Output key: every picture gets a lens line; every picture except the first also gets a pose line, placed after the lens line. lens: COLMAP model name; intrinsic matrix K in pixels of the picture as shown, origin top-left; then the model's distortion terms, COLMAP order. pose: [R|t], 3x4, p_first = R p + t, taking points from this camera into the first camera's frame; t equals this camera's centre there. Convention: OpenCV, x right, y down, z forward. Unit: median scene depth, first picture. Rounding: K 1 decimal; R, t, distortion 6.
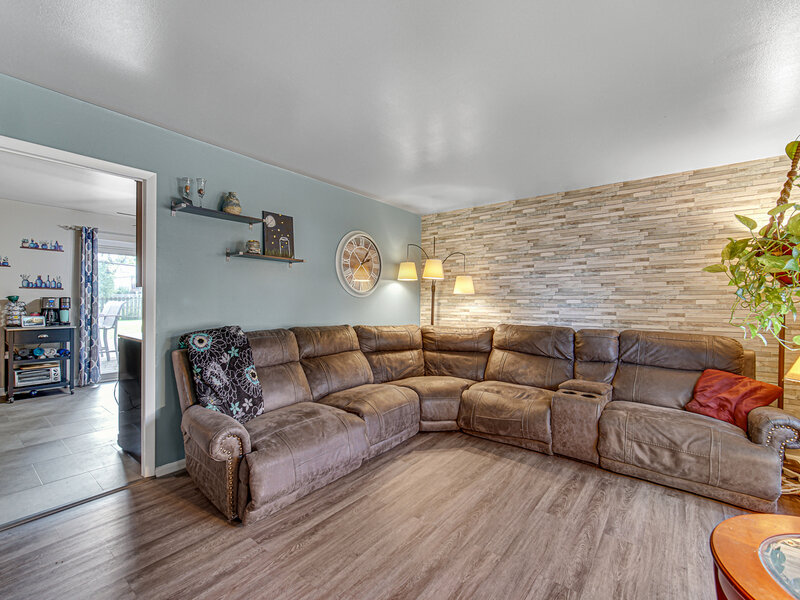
lens RADIAL K [[362.5, 0, 401.2], [0, 362.5, 305.2], [0, 0, 1]] dist [-0.000600, 0.000443]
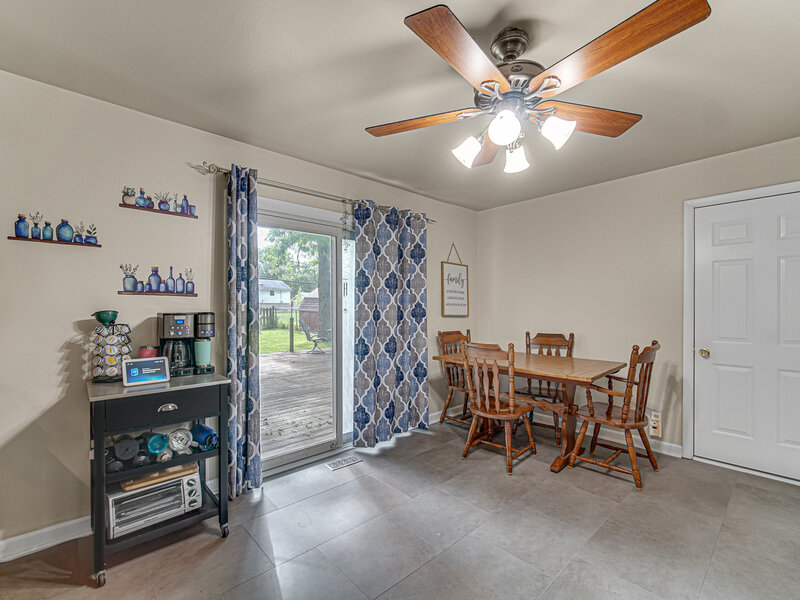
lens RADIAL K [[362.5, 0, 401.2], [0, 362.5, 305.2], [0, 0, 1]] dist [-0.000600, 0.000443]
pose [[0.988300, -0.007631, -0.152332, -0.612184], [0.007096, 0.999967, -0.004055, -0.027942], [0.152358, 0.002927, 0.988321, 0.584598]]
